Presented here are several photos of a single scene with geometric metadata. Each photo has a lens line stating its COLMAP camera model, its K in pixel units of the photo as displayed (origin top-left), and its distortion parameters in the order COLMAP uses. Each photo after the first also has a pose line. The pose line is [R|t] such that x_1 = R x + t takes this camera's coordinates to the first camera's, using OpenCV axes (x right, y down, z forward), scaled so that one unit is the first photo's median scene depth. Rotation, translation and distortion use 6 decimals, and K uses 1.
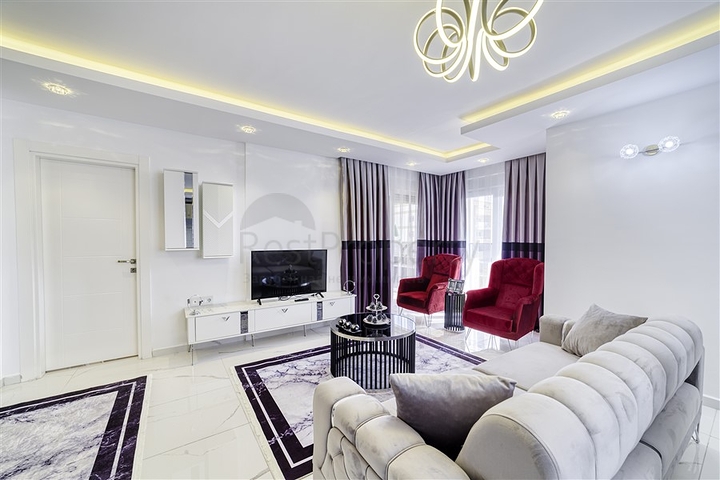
lens RADIAL K [[284.0, 0, 352.6], [0, 284.0, 245.4], [0, 0, 1]] dist [-0.017310, 0.000065]
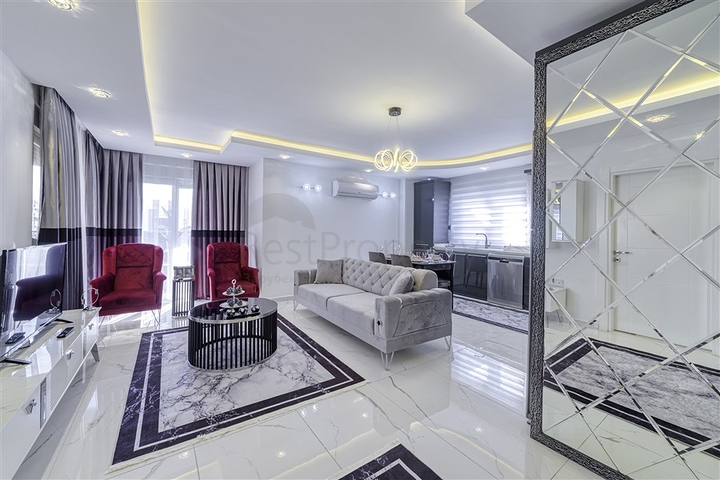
lens RADIAL K [[284.0, 0, 356.5], [0, 284.0, 232.1], [0, 0, 1]] dist [-0.017310, 0.000065]
pose [[-0.015483, -0.007735, 0.999850, -0.753787], [0.006993, 0.999945, 0.007844, -0.008528], [-0.999856, 0.007113, -0.015428, 0.434157]]
